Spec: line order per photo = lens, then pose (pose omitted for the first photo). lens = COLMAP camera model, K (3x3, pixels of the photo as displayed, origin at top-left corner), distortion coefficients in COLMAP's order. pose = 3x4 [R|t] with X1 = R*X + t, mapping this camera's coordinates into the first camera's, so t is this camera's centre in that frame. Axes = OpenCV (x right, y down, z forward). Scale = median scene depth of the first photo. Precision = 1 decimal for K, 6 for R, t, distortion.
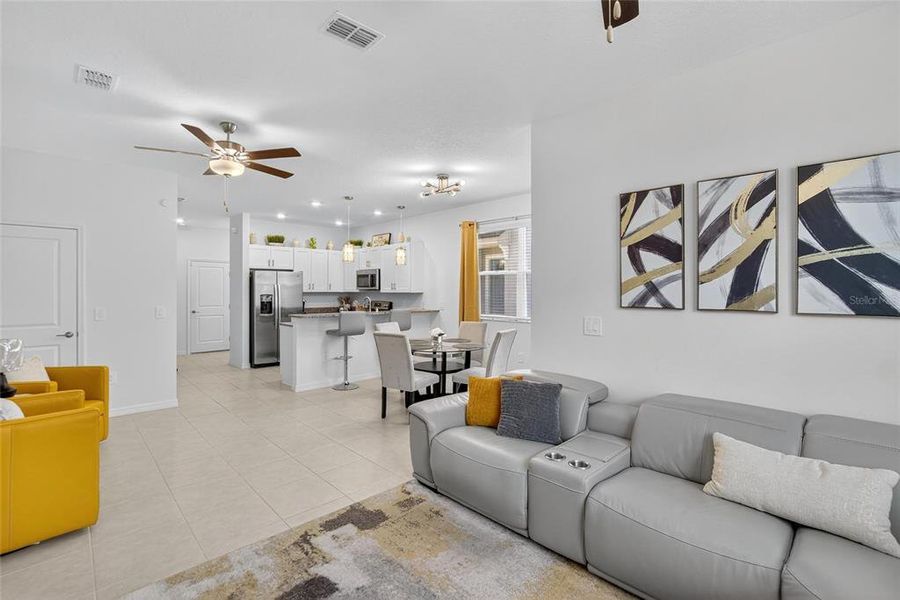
lens RADIAL K [[403.9, 0, 438.7], [0, 403.9, 288.2], [0, 0, 1]] dist [-0.023470, 0.000657]
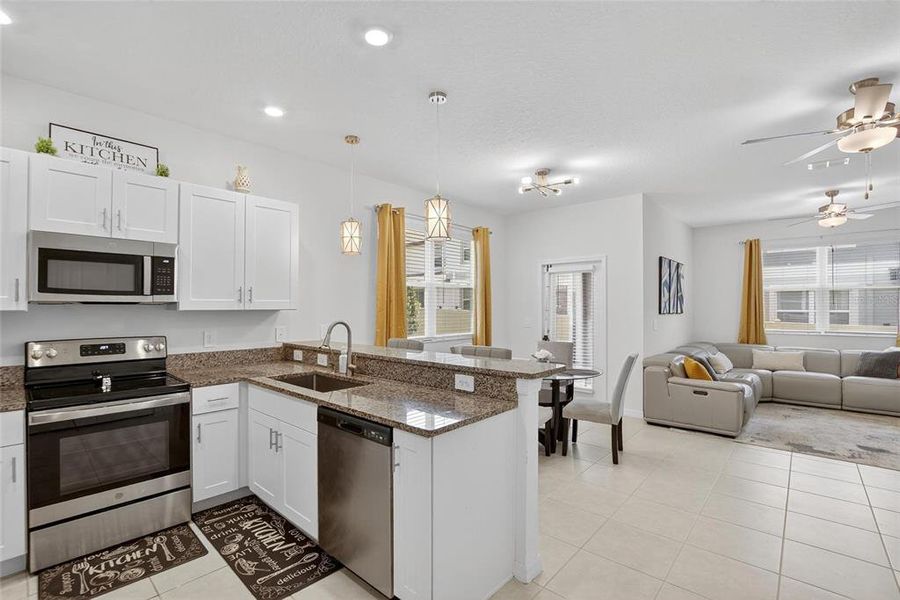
lens RADIAL K [[402.7, 0, 442.6], [0, 402.7, 305.8], [0, 0, 1]] dist [-0.027494, 0.000645]
pose [[-0.068820, 0.000738, 0.997629, -0.551849], [-0.005253, 0.999986, -0.001102, 0.006039], [-0.997615, -0.005316, -0.068815, 0.850671]]
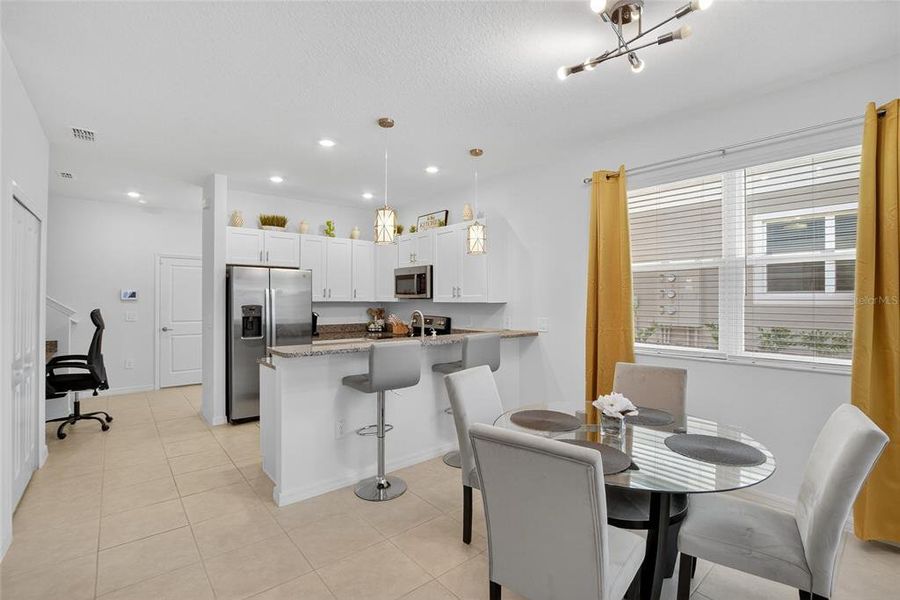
lens RADIAL K [[399.9, 0, 441.2], [0, 399.9, 300.3], [0, 0, 1]] dist [-0.028496, 0.001081]
pose [[0.998032, 0.002153, -0.062670, -0.099403], [-0.001793, 0.999982, 0.005794, 0.004033], [0.062681, -0.005671, 0.998018, 0.405395]]
